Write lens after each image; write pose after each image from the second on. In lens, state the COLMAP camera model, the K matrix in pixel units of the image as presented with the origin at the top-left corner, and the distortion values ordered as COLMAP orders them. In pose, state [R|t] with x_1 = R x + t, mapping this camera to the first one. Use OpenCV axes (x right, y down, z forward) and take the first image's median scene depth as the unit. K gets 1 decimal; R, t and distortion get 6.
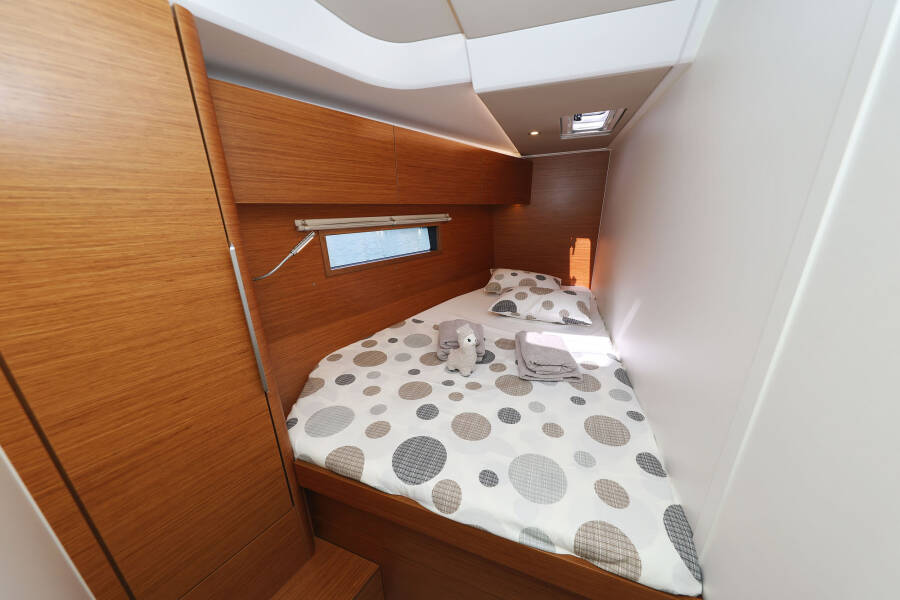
lens RADIAL K [[278.9, 0, 450.2], [0, 278.9, 289.4], [0, 0, 1]] dist [-0.000429, -0.000024]
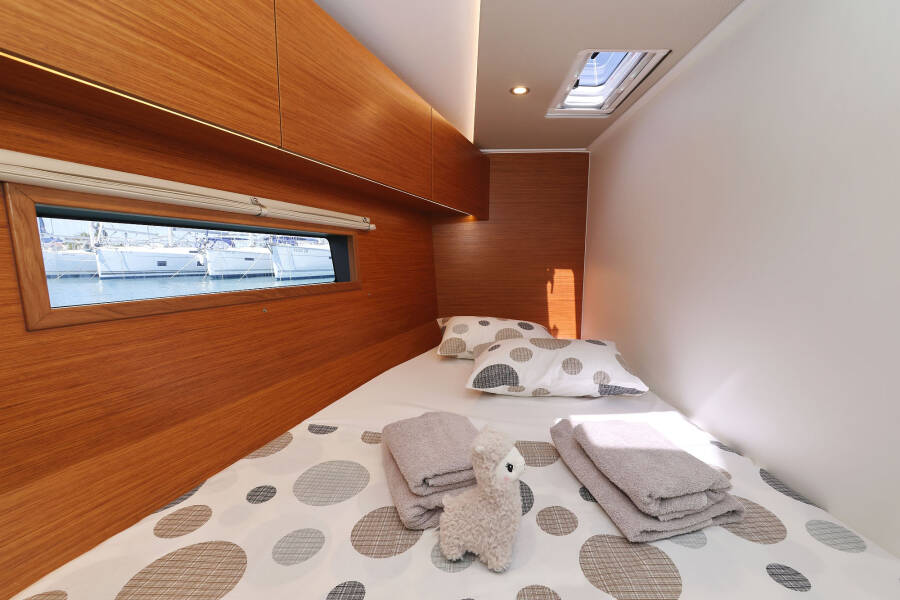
lens RADIAL K [[362.5, 0, 472.3], [0, 362.5, 301.1], [0, 0, 1]] dist [0.001663, 0.000062]
pose [[0.928998, -0.016588, 0.369712, -0.107362], [0.078822, 0.984943, -0.153868, 0.023314], [-0.361593, 0.172085, 0.916317, 0.371753]]
